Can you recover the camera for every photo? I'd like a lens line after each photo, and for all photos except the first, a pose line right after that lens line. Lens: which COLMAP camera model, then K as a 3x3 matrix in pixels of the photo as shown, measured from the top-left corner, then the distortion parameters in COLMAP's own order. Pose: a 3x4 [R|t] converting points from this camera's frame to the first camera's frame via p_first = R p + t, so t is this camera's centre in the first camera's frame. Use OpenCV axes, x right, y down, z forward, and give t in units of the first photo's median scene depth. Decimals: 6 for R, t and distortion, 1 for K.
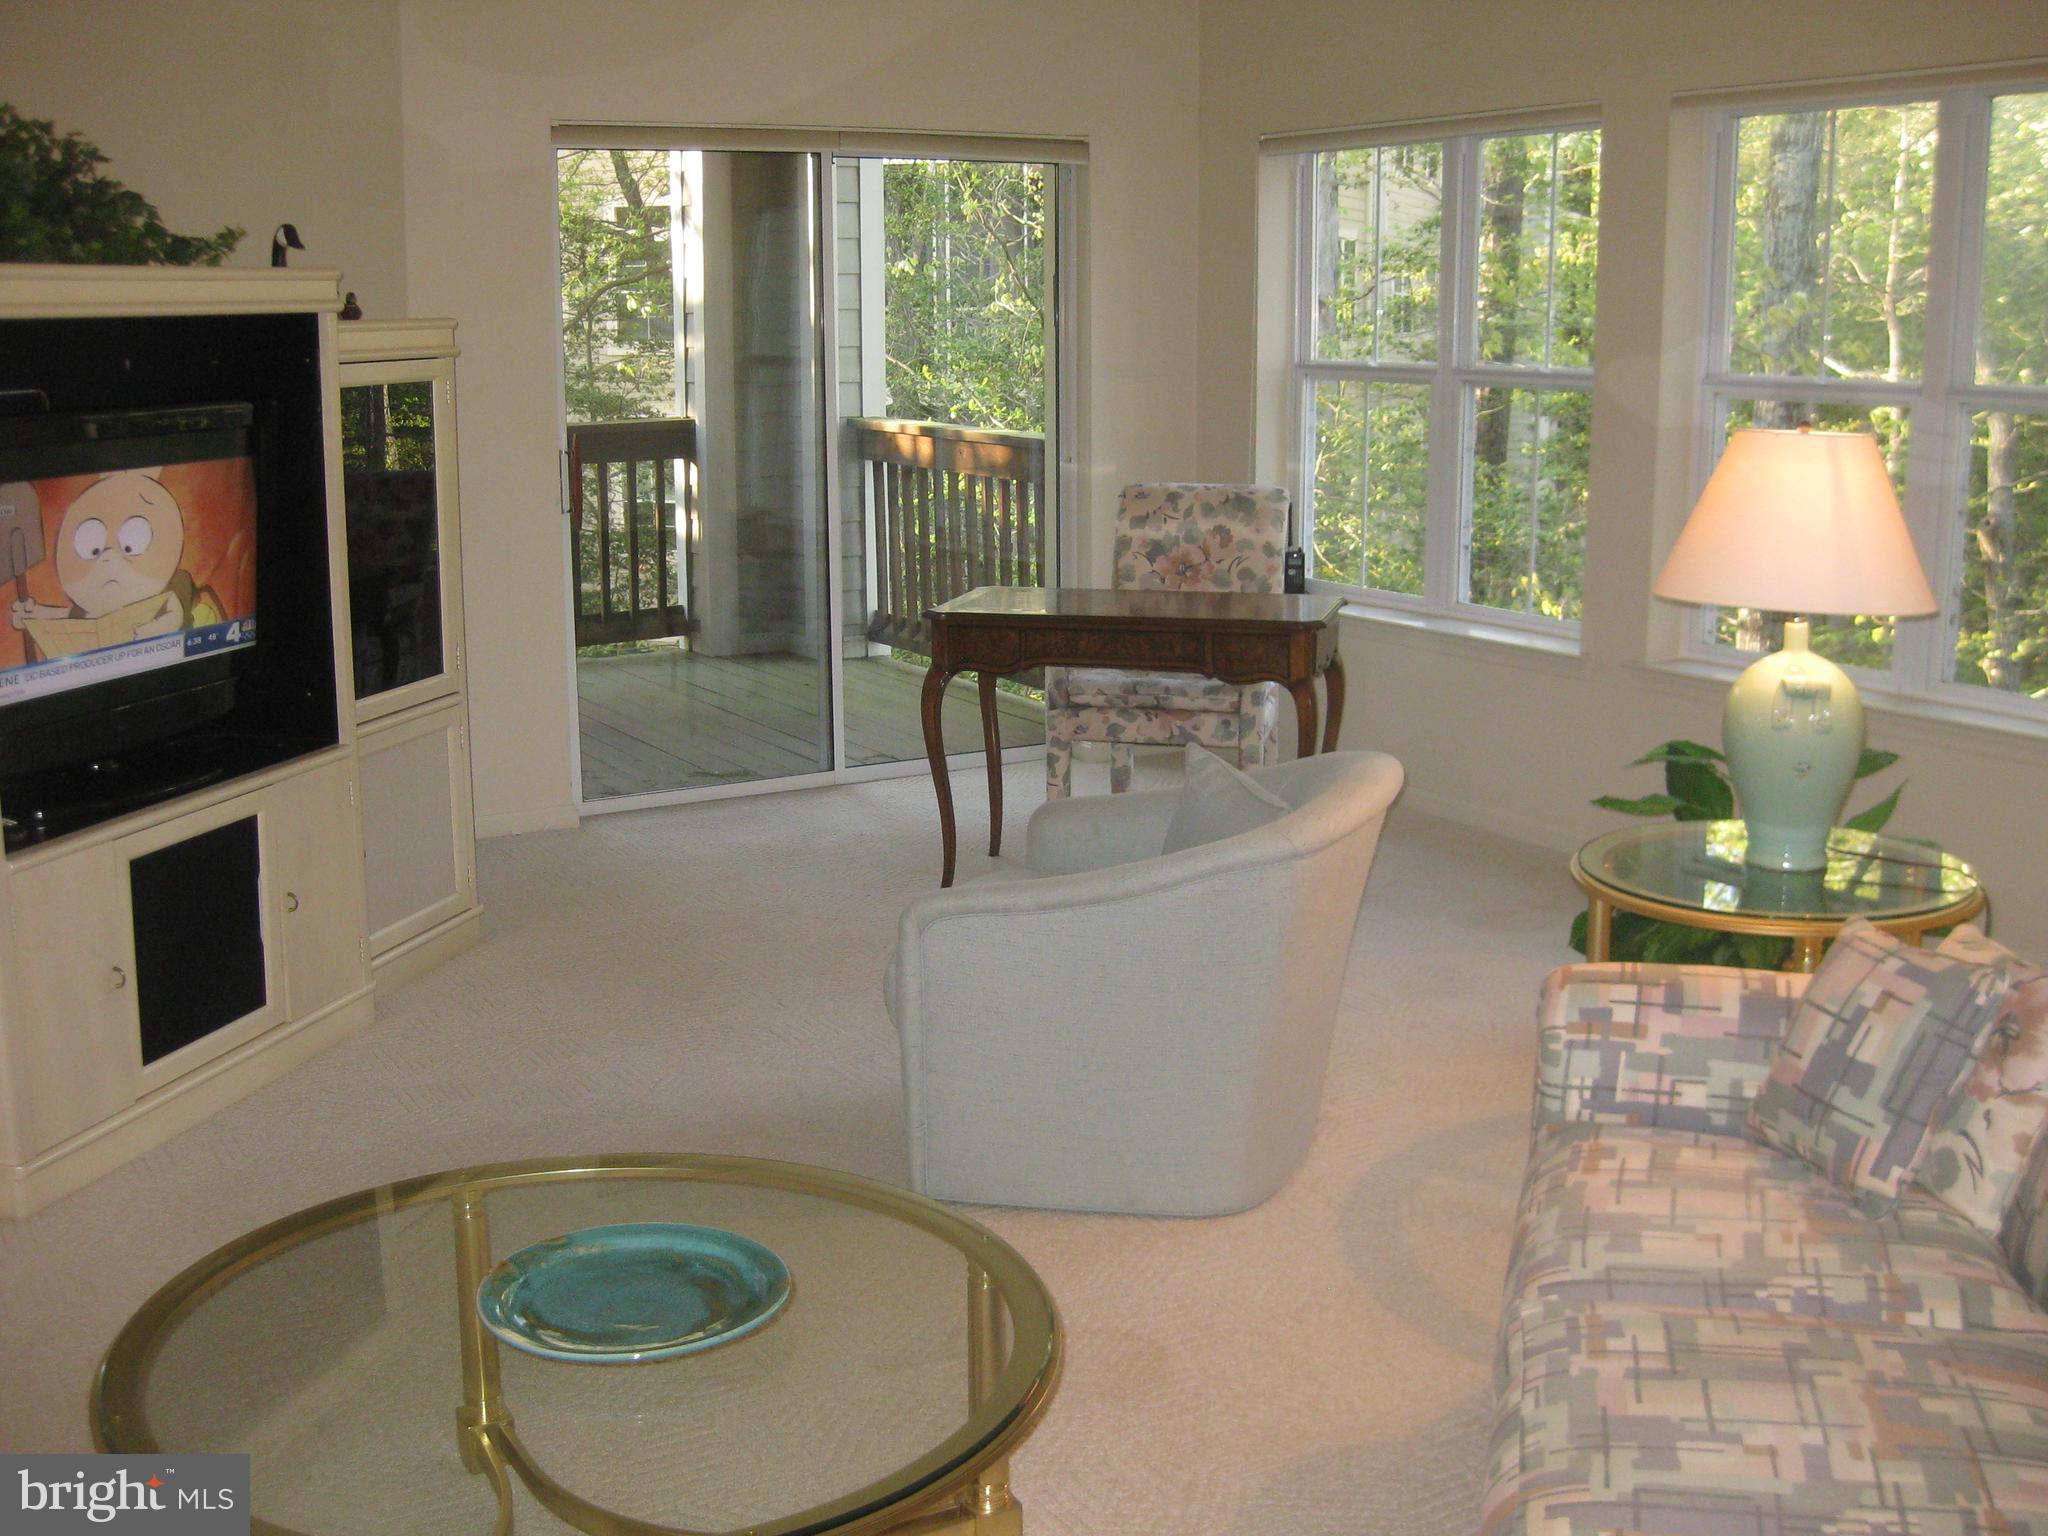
lens RADIAL K [[2274.7, 0, 1024.0], [0, 2274.7, 768.0], [0, 0, 1]] dist [-0.174539, 0.146325]
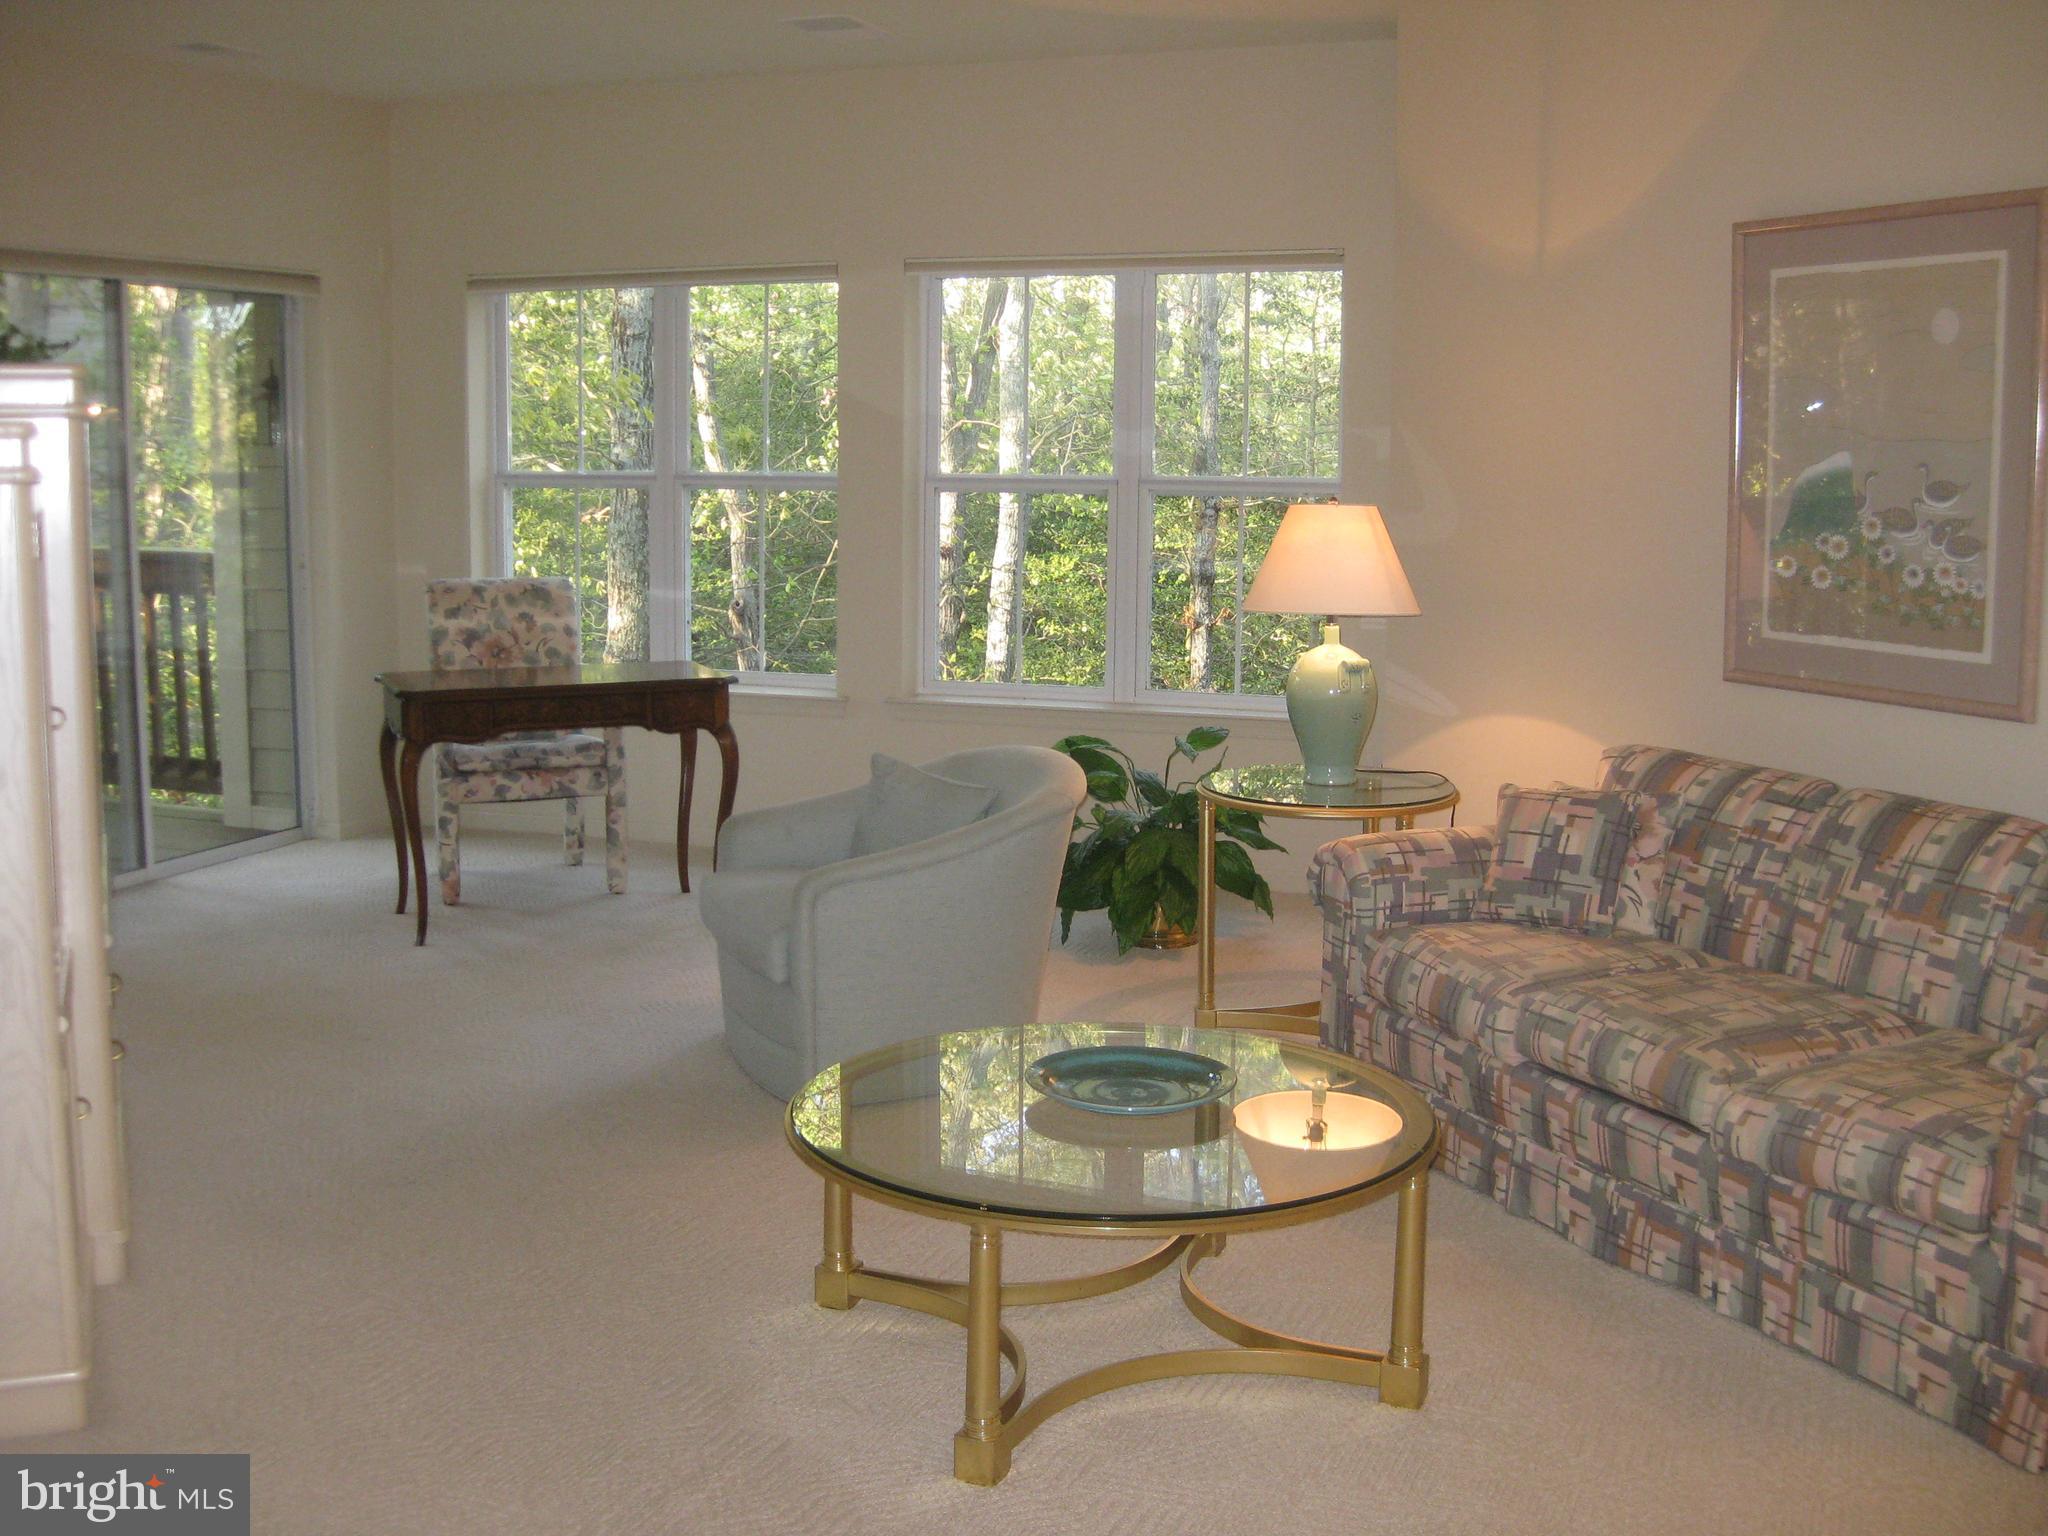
lens RADIAL K [[2274.7, 0, 1024.0], [0, 2274.7, 768.0], [0, 0, 1]] dist [-0.174539, 0.146325]
pose [[0.786853, -0.082866, 0.611552, -0.453786], [0.113631, 0.993455, -0.011588, 0.015411], [-0.606590, 0.078609, 0.791119, -0.065911]]
